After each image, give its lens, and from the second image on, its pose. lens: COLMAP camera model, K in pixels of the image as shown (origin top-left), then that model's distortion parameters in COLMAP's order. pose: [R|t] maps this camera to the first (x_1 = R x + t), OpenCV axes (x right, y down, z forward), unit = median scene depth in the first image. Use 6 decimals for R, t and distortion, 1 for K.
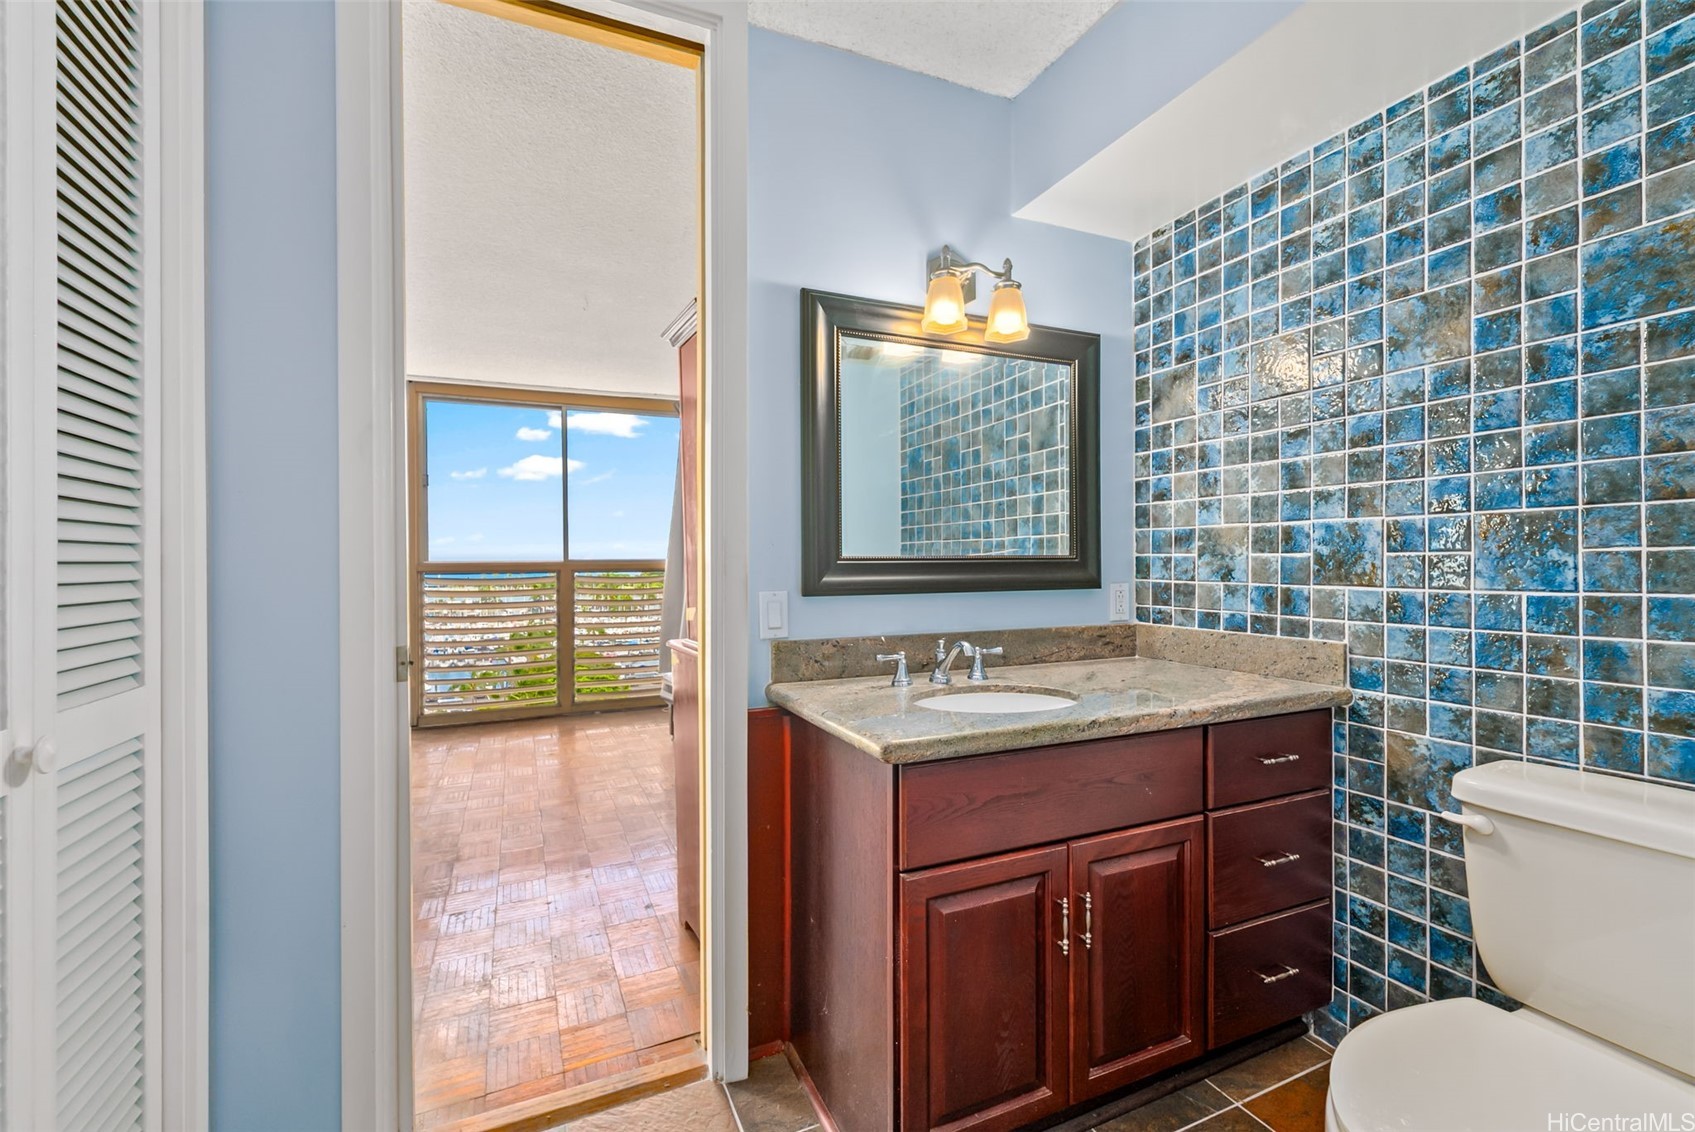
lens RADIAL K [[706.6, 0, 850.6], [0, 706.6, 567.1], [0, 0, 1]] dist [-0.000031, -0.000283]
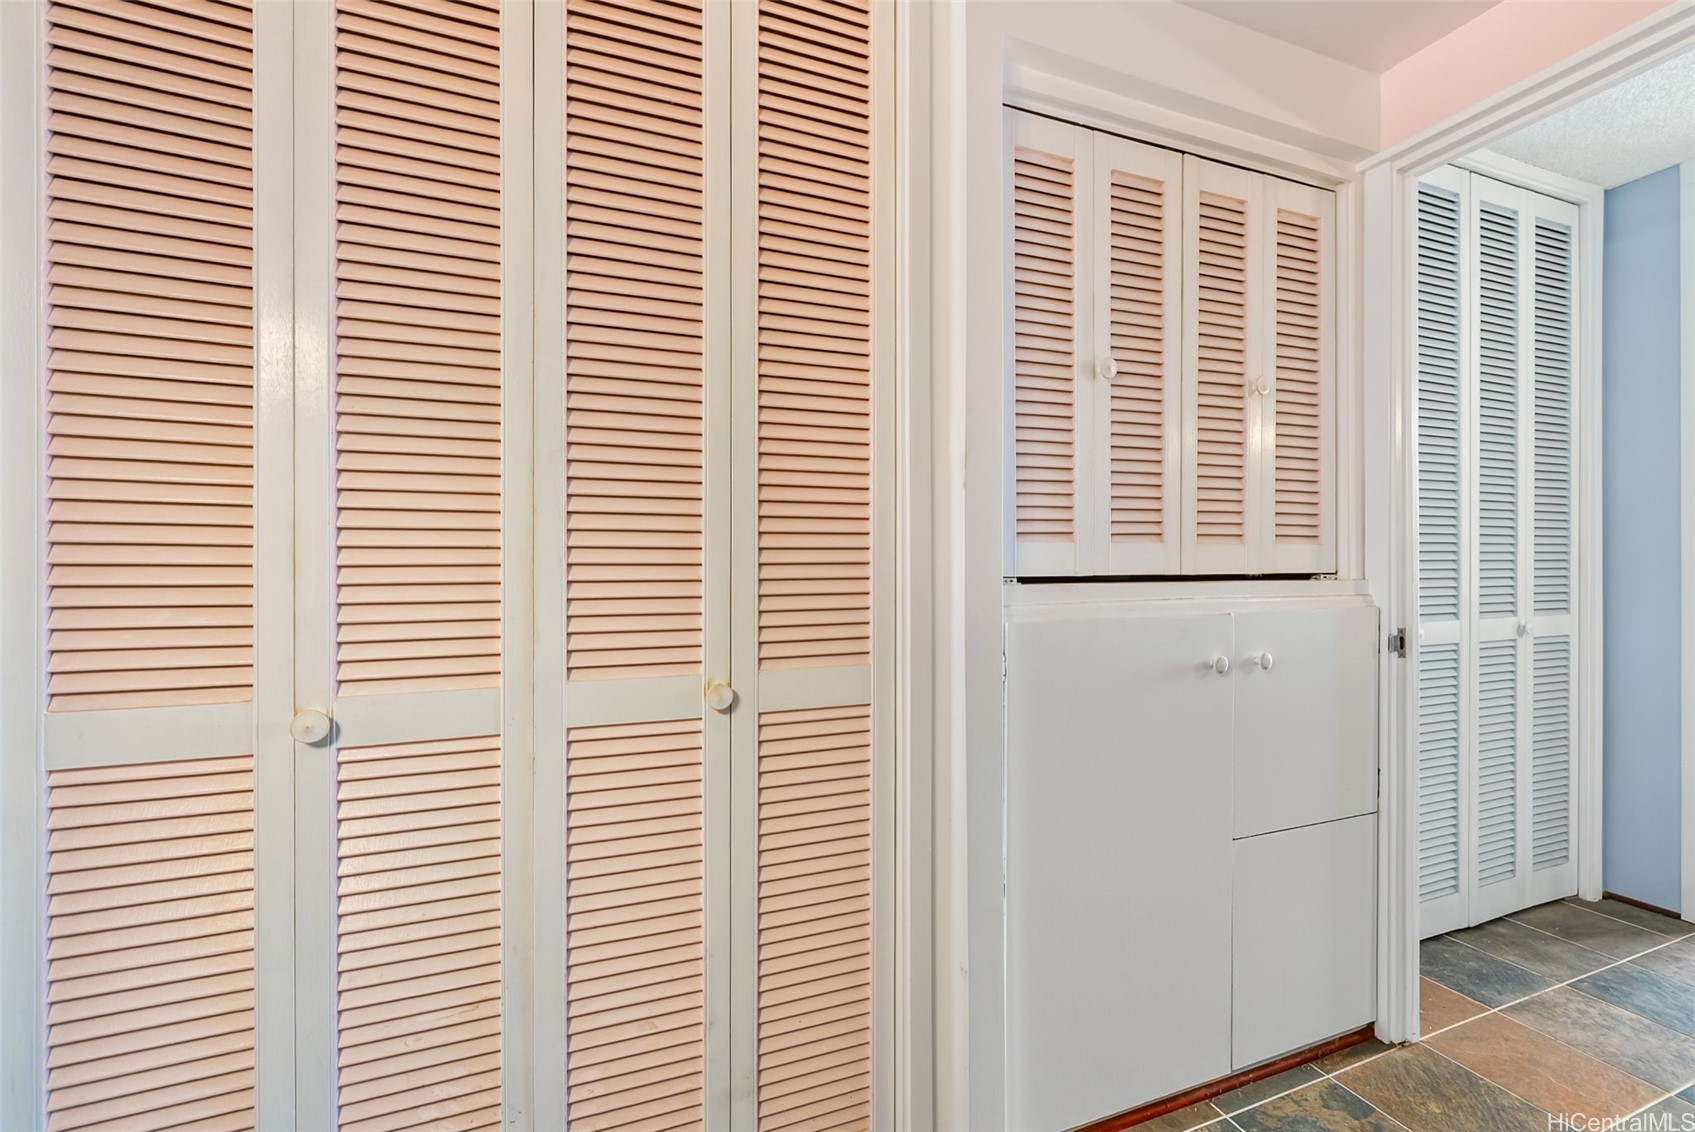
lens RADIAL K [[706.6, 0, 850.6], [0, 706.6, 567.1], [0, 0, 1]] dist [-0.000031, -0.000283]
pose [[-0.044277, 0.007752, -0.998989, 1.774388], [0.001375, 0.999969, 0.007699, 0.000878], [0.999018, -0.001033, -0.044286, -1.564481]]
